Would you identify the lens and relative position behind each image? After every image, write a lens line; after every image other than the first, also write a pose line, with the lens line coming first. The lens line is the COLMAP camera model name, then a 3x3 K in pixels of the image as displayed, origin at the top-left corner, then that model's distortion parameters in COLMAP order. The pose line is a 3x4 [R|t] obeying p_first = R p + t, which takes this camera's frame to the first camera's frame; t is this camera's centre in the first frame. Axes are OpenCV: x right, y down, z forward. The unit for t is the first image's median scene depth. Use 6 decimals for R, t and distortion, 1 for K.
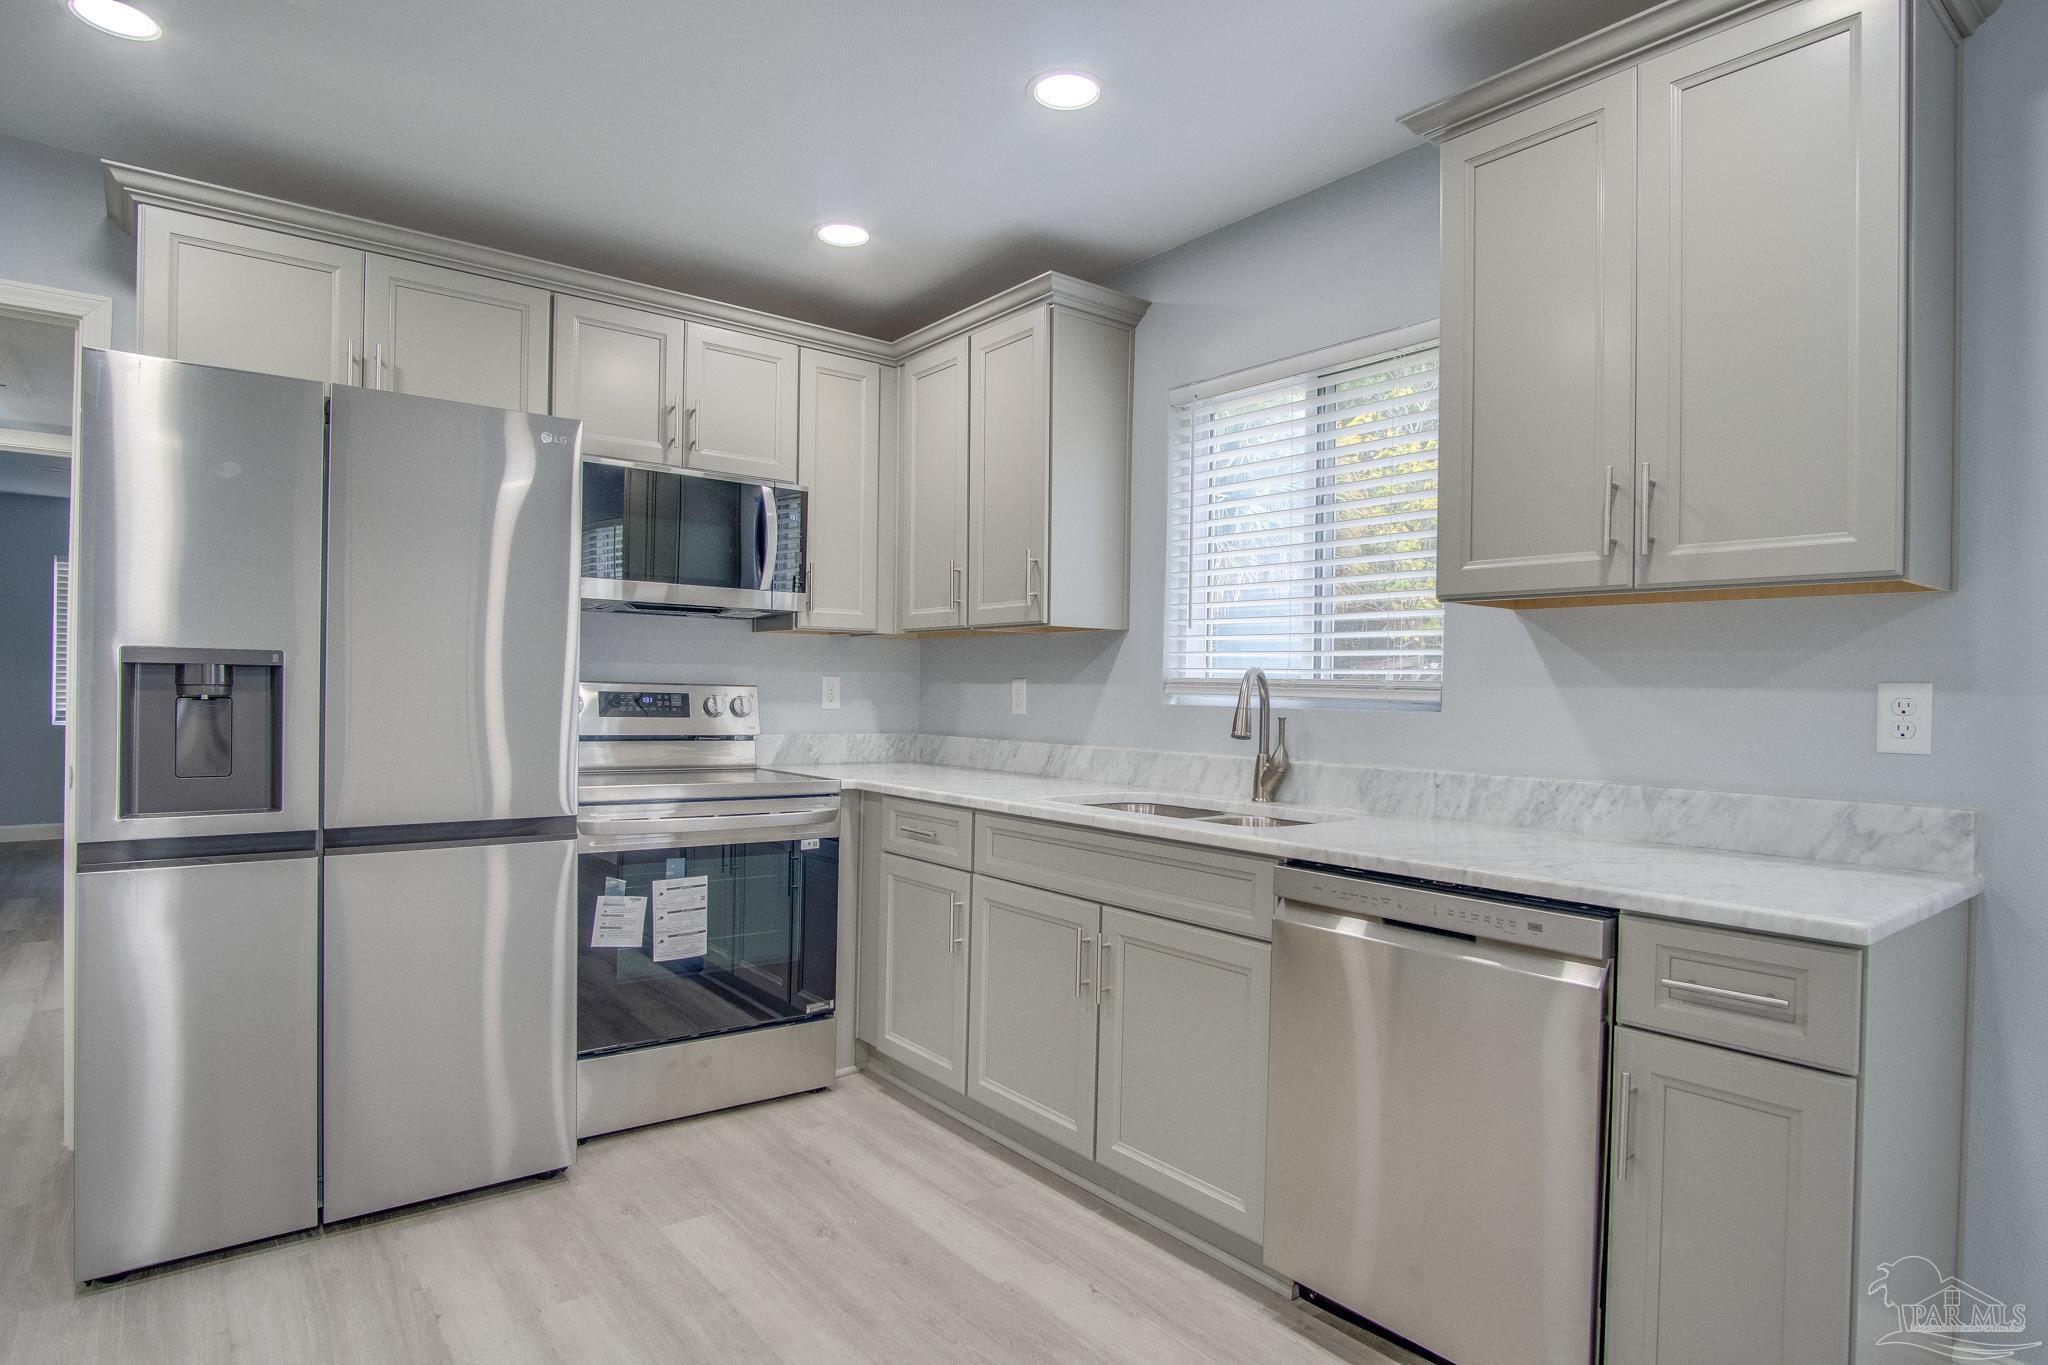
lens RADIAL K [[1097.7, 0, 1025.4], [0, 1097.7, 694.8], [0, 0, 1]] dist [-0.035041, 0.009768]
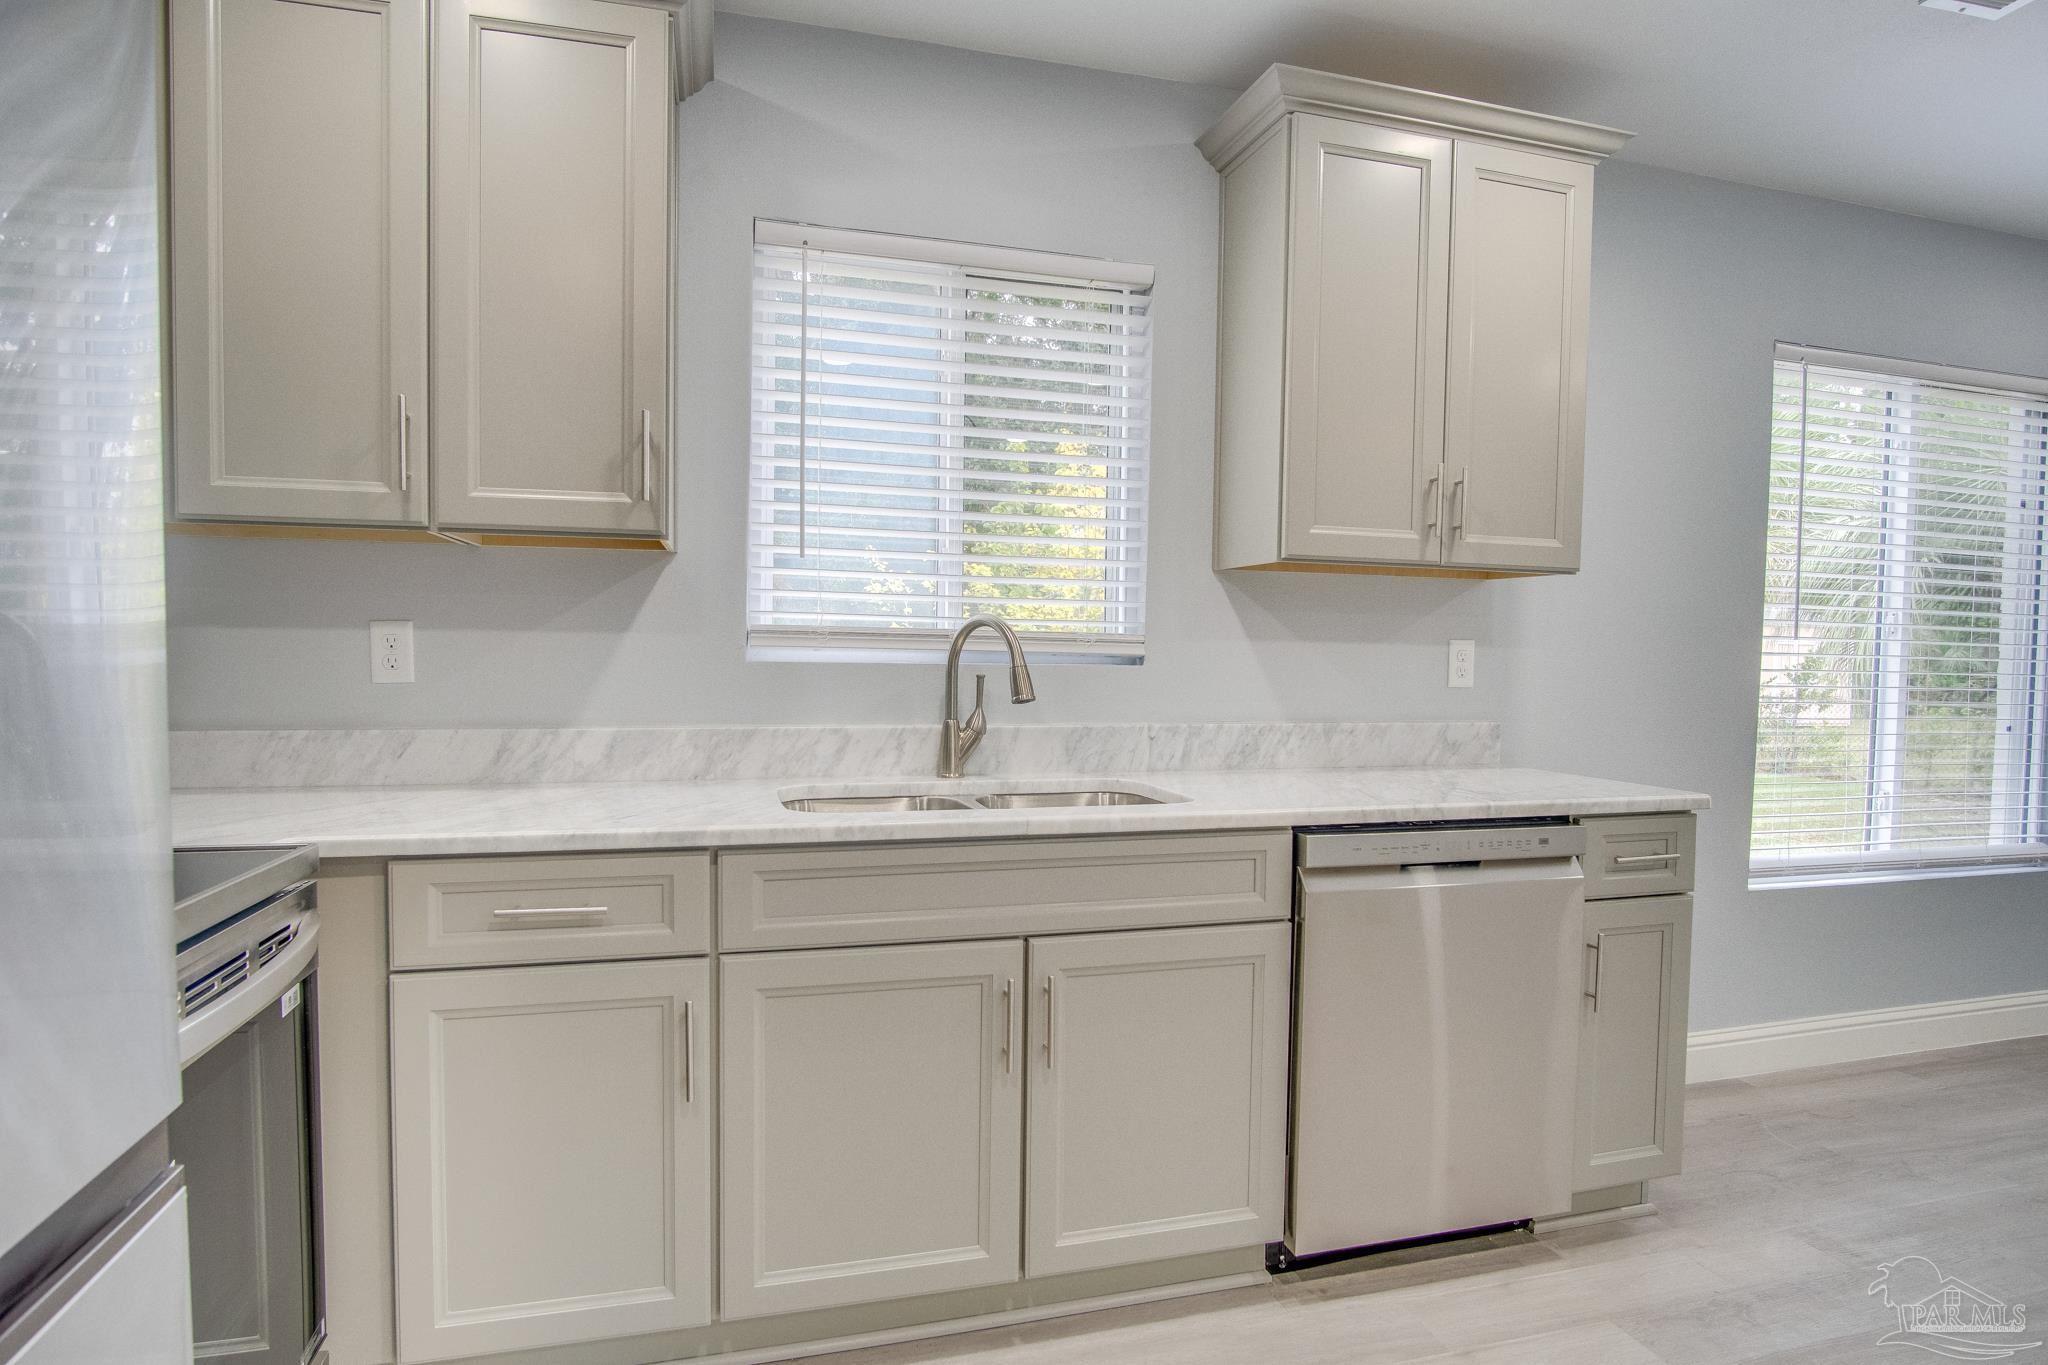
lens RADIAL K [[1097.7, 0, 1025.4], [0, 1097.7, 694.8], [0, 0, 1]] dist [-0.035041, 0.009768]
pose [[0.390900, -0.050300, 0.919058, -0.540813], [-0.003016, 0.998430, 0.055927, -0.011900], [-0.920428, -0.024634, 0.390134, 0.648051]]
